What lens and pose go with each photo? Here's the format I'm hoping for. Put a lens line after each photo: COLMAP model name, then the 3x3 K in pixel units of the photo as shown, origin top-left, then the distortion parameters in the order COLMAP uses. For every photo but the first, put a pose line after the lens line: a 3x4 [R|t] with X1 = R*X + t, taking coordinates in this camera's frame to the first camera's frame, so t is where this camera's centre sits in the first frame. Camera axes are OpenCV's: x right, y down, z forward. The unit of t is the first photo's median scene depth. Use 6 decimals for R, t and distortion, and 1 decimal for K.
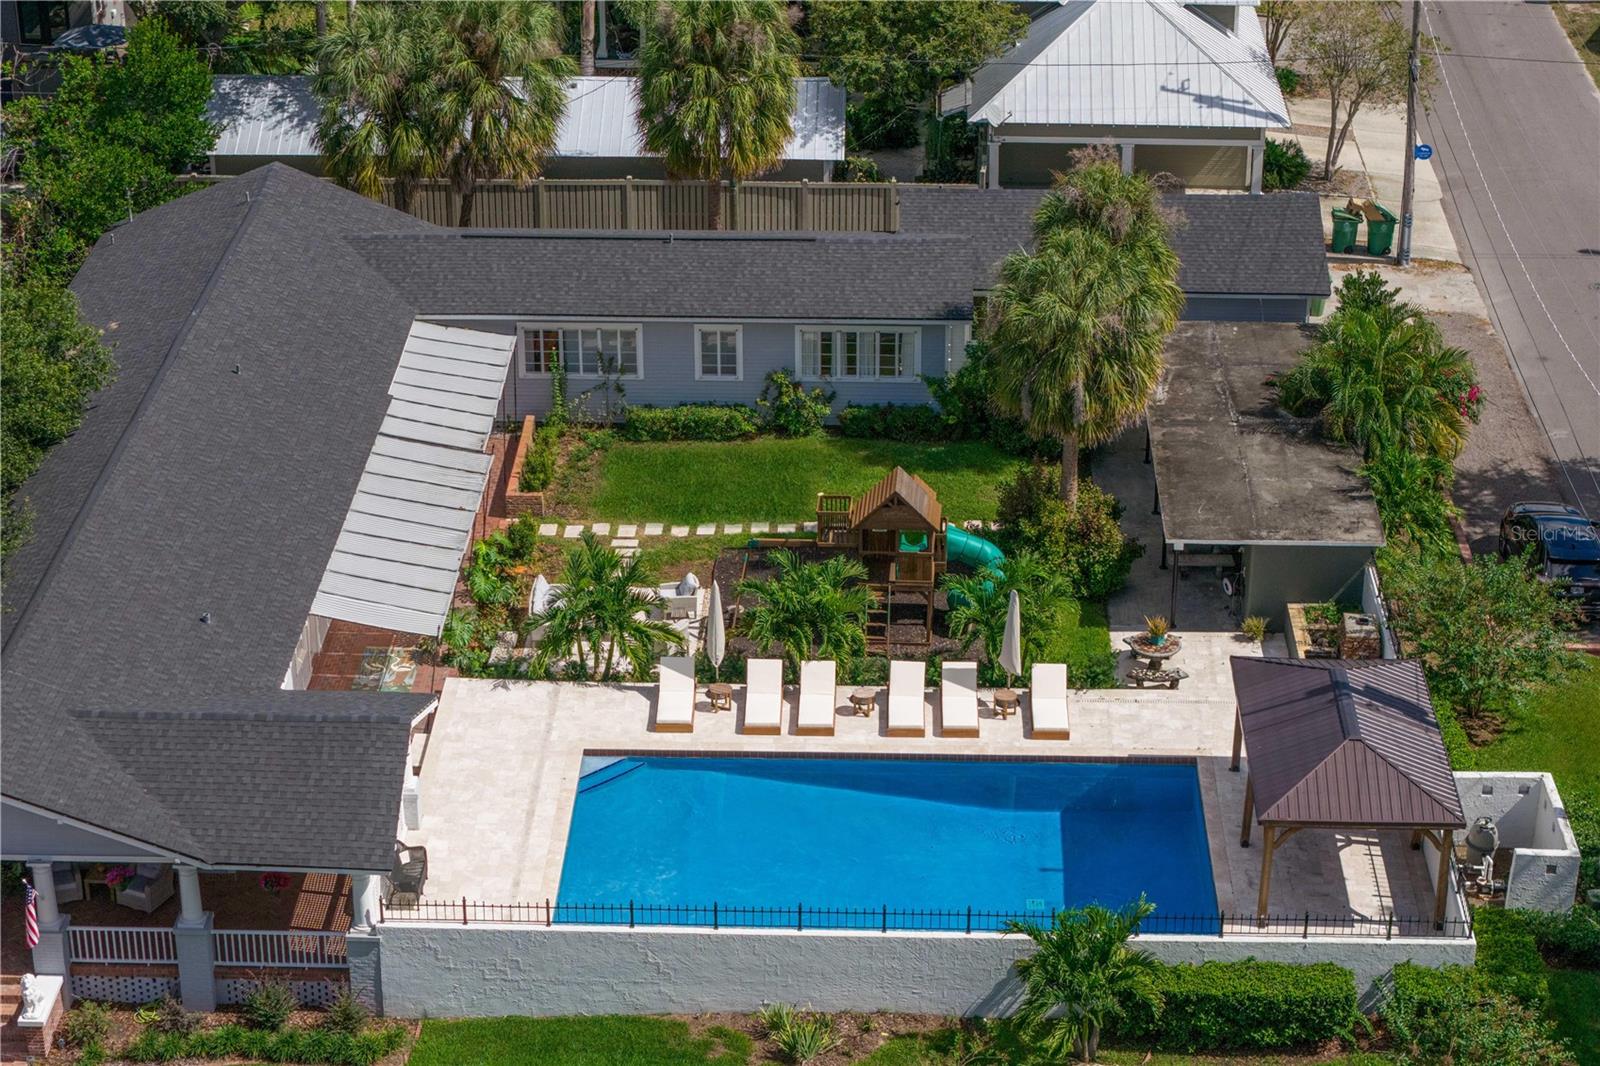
lens RADIAL K [[3291.8, 0, 800.0], [0, 3291.8, 533.0], [0, 0, 1]] dist [-0.089287, -0.205405]
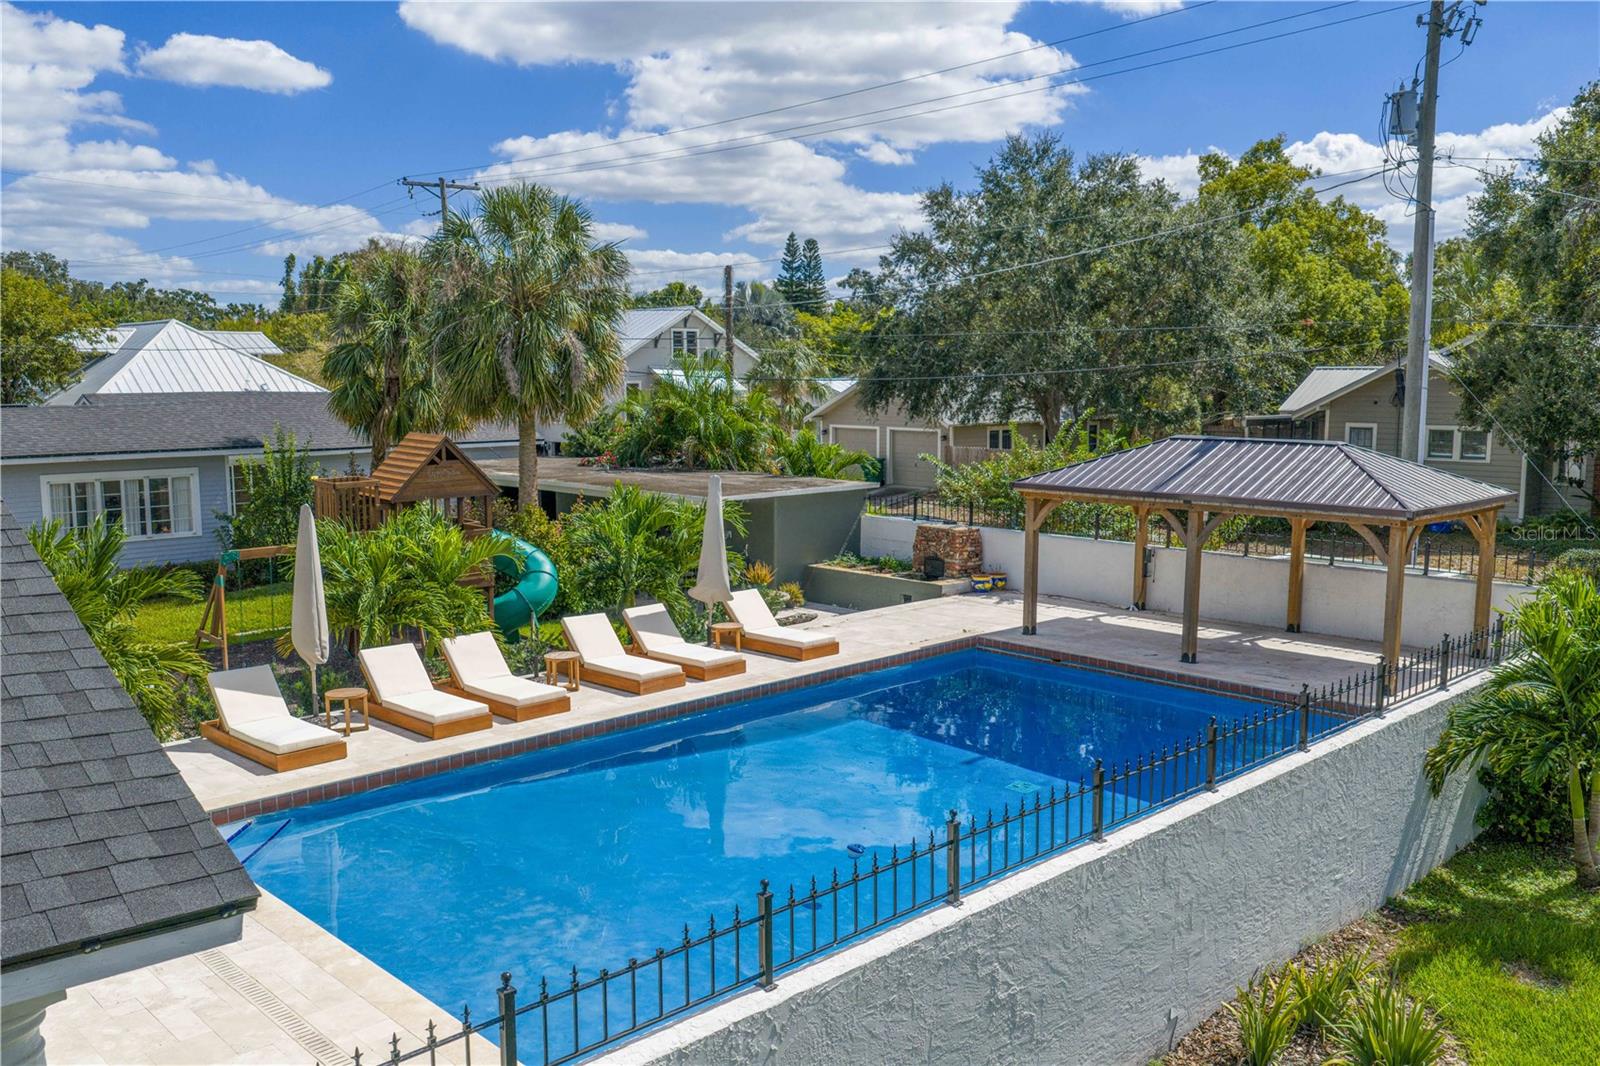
lens RADIAL K [[1330.3, 0, 800.0], [0, 1330.3, 533.0], [0, 0, 1]] dist [0.006789, -0.009397]
pose [[0.688713, -0.084809, 0.720057, -0.112124], [0.318821, 0.927388, -0.195715, 0.076811], [-0.651174, 0.364361, 0.665743, 0.654416]]
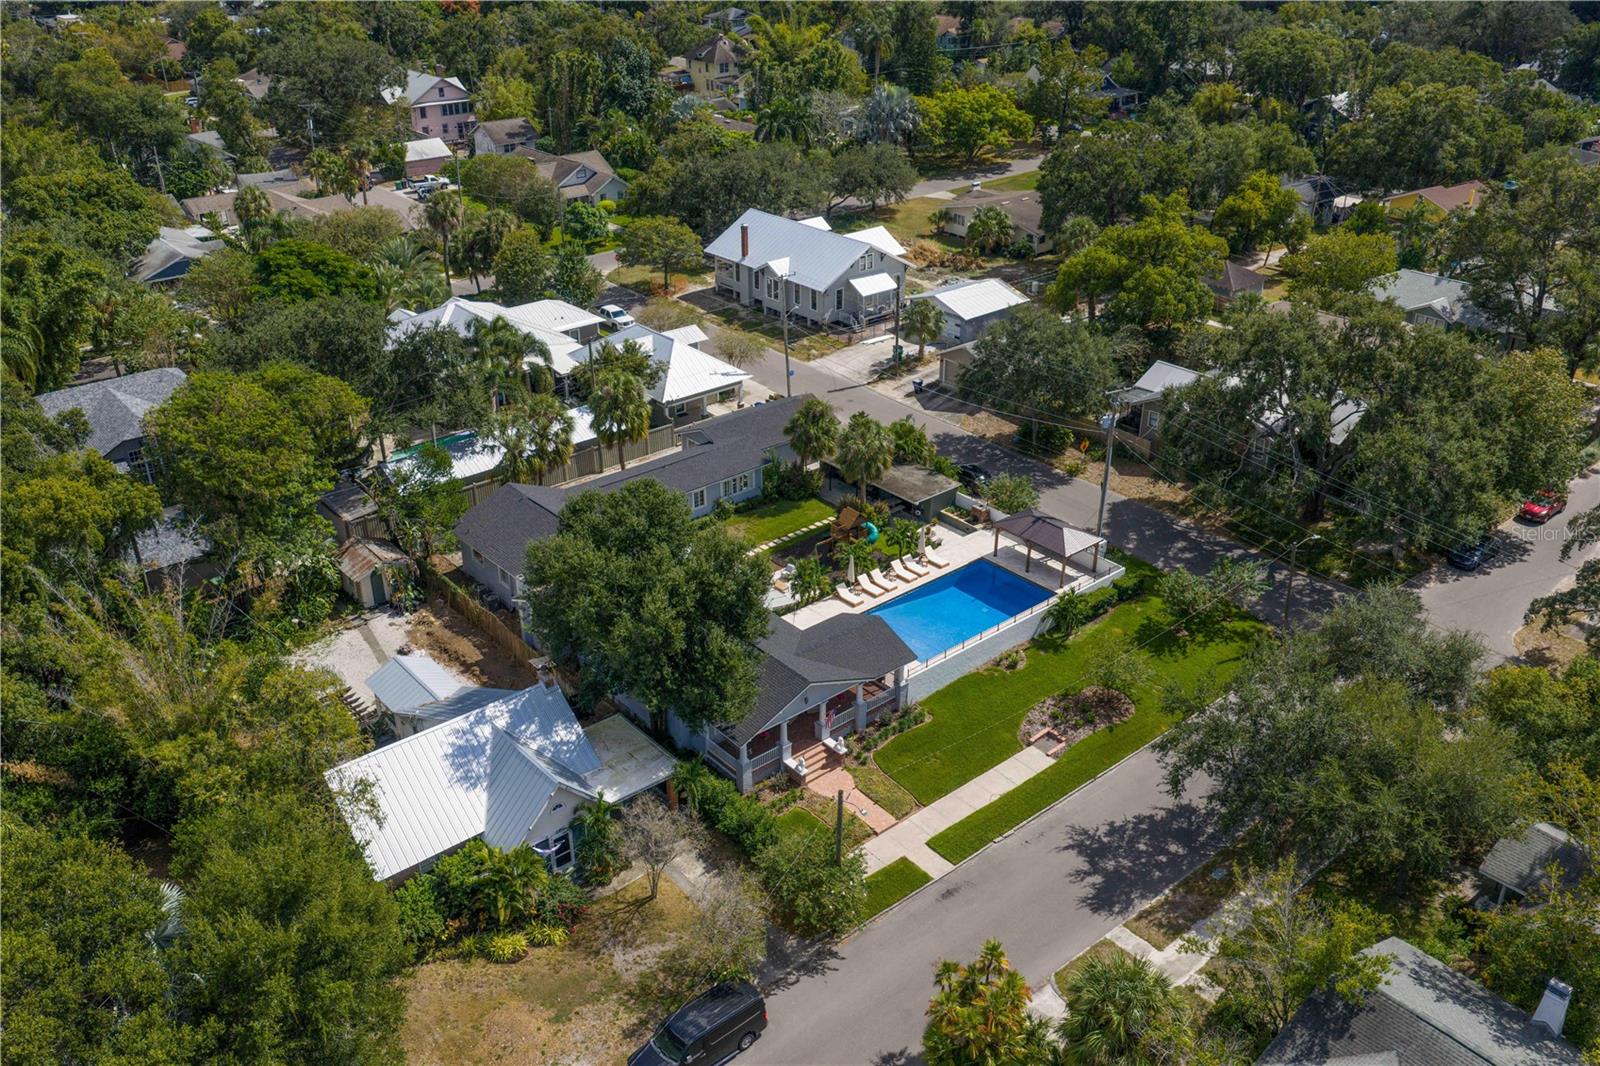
lens RADIAL K [[1357.7, 0, 799.2], [0, 1357.7, 539.3], [0, 0, 1]] dist [0.011444, -0.015432]
pose [[0.733908, -0.314336, 0.602140, -0.682080], [0.299736, 0.945371, 0.128186, -0.146618], [-0.609539, 0.086406, 0.788033, 0.022427]]
